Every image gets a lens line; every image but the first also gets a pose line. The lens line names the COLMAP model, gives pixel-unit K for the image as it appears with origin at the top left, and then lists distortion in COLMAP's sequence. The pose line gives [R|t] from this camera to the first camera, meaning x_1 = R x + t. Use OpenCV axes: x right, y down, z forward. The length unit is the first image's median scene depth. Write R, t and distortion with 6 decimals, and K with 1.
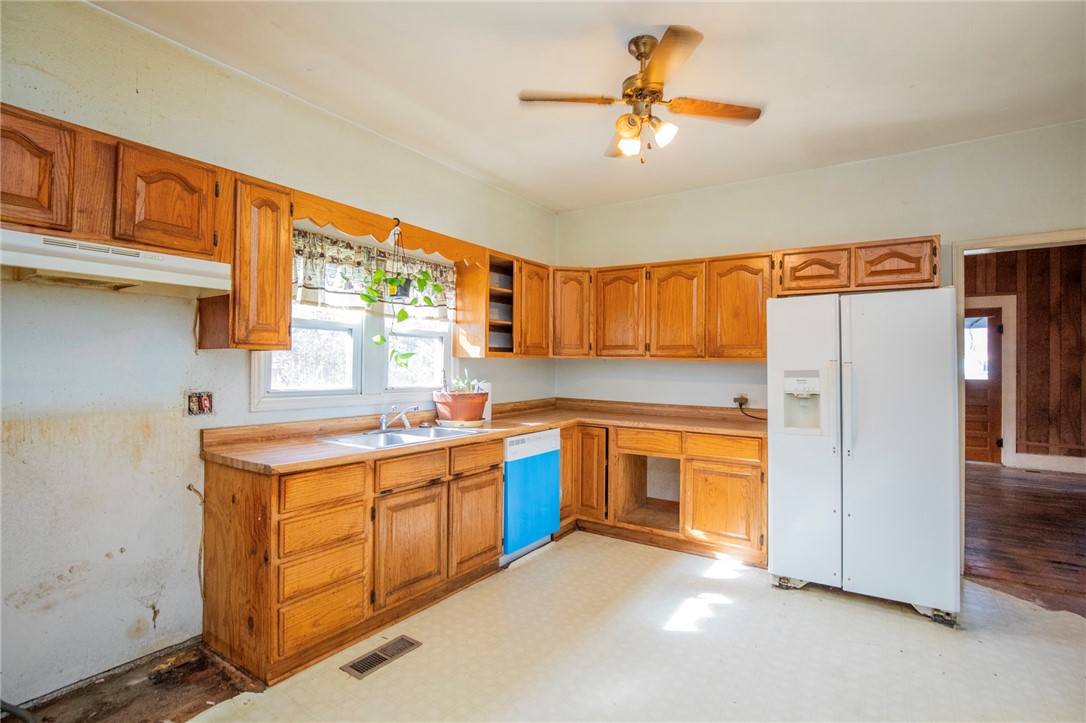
lens RADIAL K [[517.3, 0, 543.0], [0, 517.3, 361.5], [0, 0, 1]] dist [-0.040581, 0.009674]
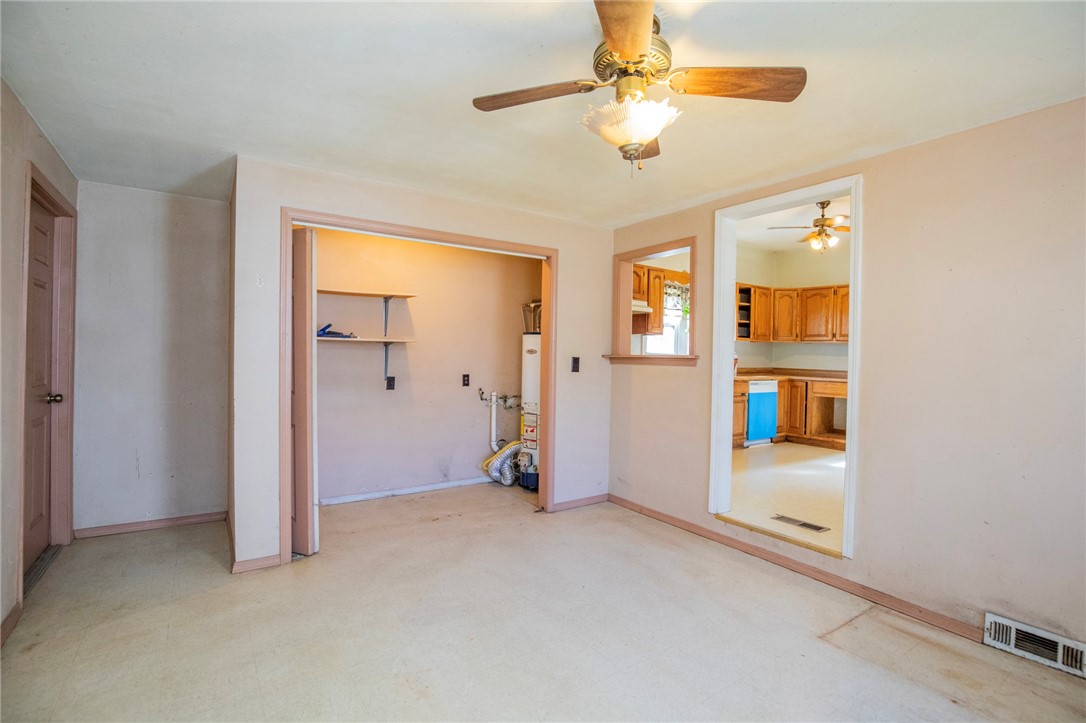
lens RADIAL K [[517.3, 0, 543.0], [0, 517.3, 361.5], [0, 0, 1]] dist [-0.040581, 0.009674]
pose [[0.931755, 0.015805, -0.362742, -0.077818], [-0.012455, 0.999855, 0.011574, 0.051093], [0.362873, -0.006266, 0.931818, -0.918085]]
